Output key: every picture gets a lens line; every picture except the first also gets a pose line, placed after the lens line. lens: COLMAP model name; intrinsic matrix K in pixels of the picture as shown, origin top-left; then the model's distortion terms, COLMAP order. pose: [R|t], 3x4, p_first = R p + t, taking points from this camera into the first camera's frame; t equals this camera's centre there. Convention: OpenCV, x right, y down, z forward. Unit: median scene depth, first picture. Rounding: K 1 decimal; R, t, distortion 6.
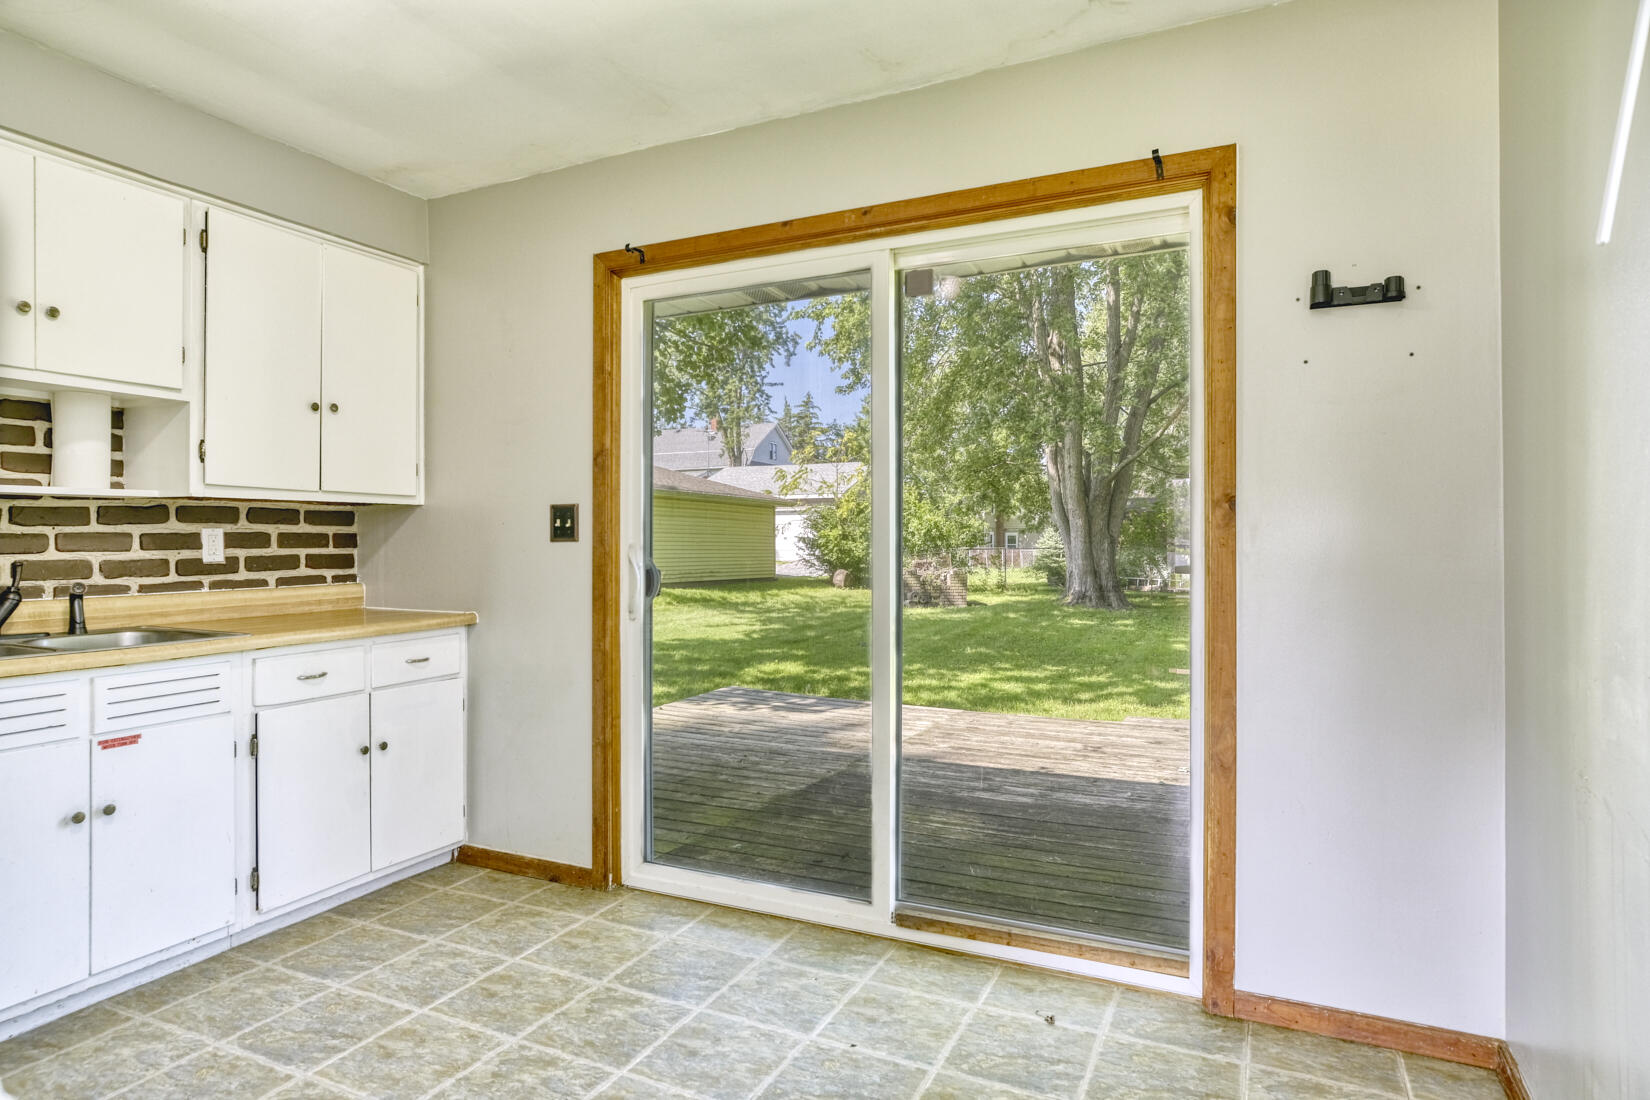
lens RADIAL K [[951.5, 0, 821.1], [0, 951.5, 539.3], [0, 0, 1]] dist [-0.011352, 0.010935]
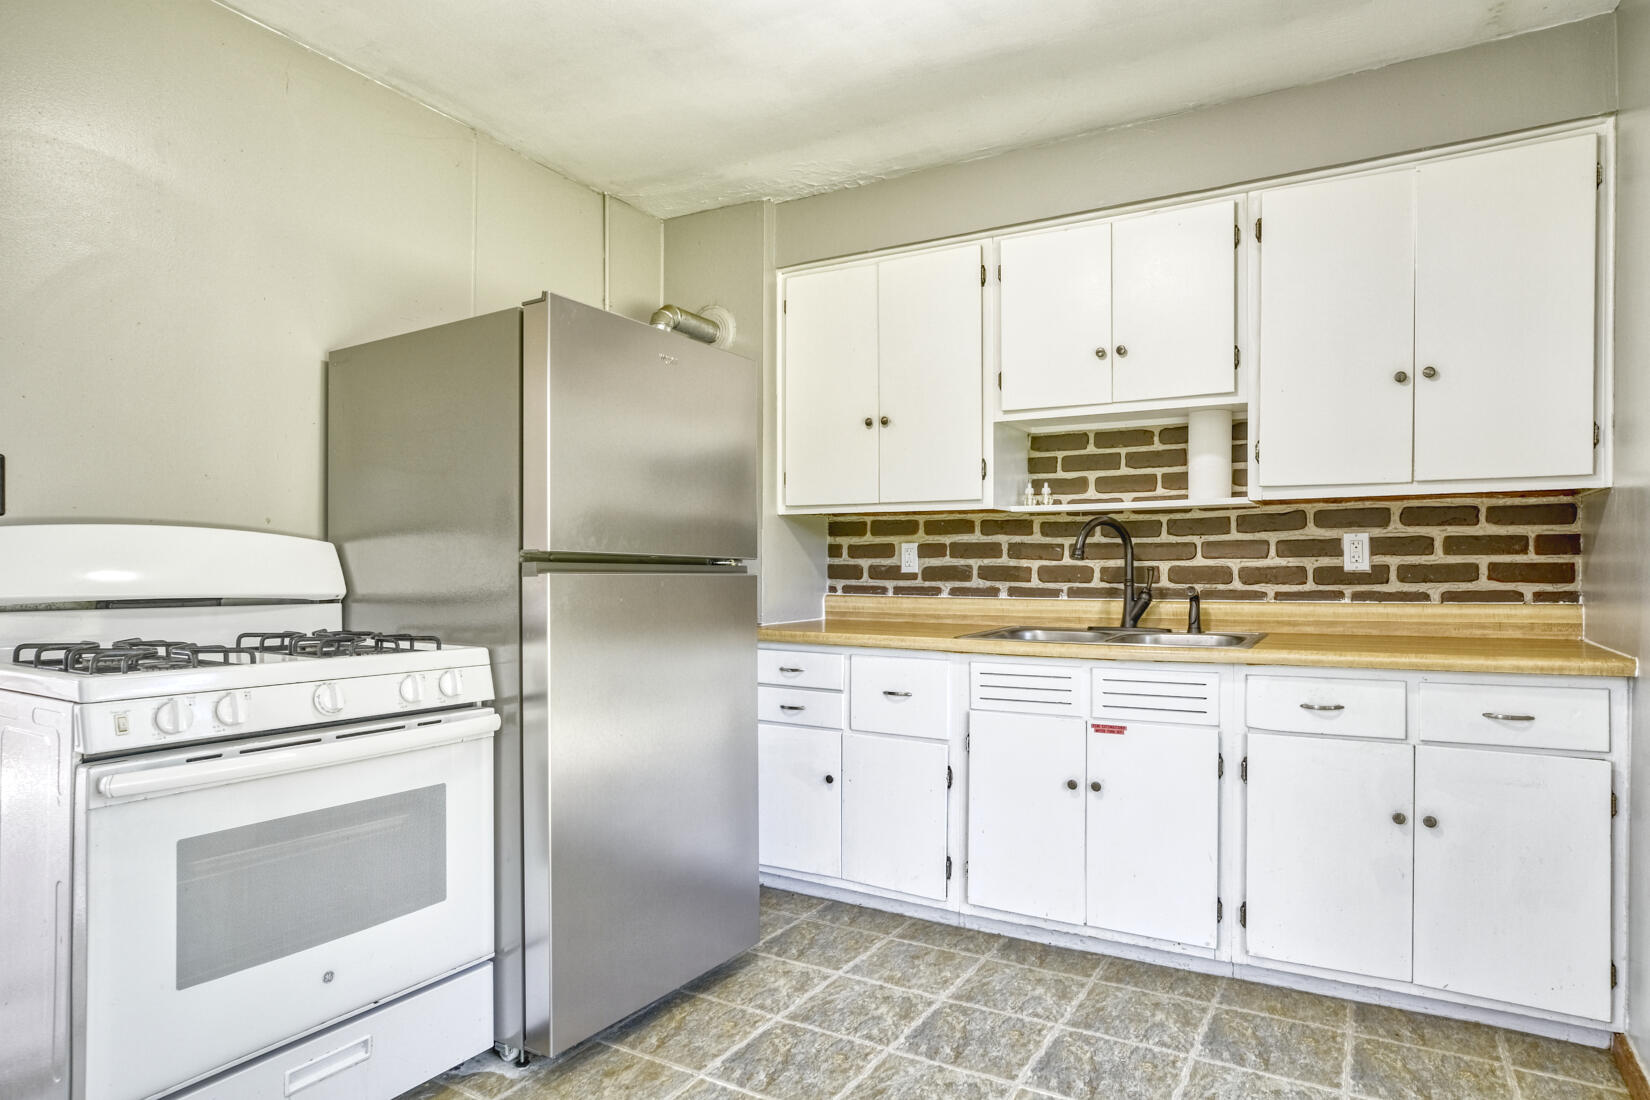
lens RADIAL K [[951.5, 0, 828.8], [0, 951.5, 564.7], [0, 0, 1]] dist [-0.011352, 0.010935]
pose [[-0.066903, 0.005804, -0.997743, 0.304602], [0.008071, 0.999954, 0.005276, 0.010170], [0.997727, -0.007700, -0.066946, 0.586185]]
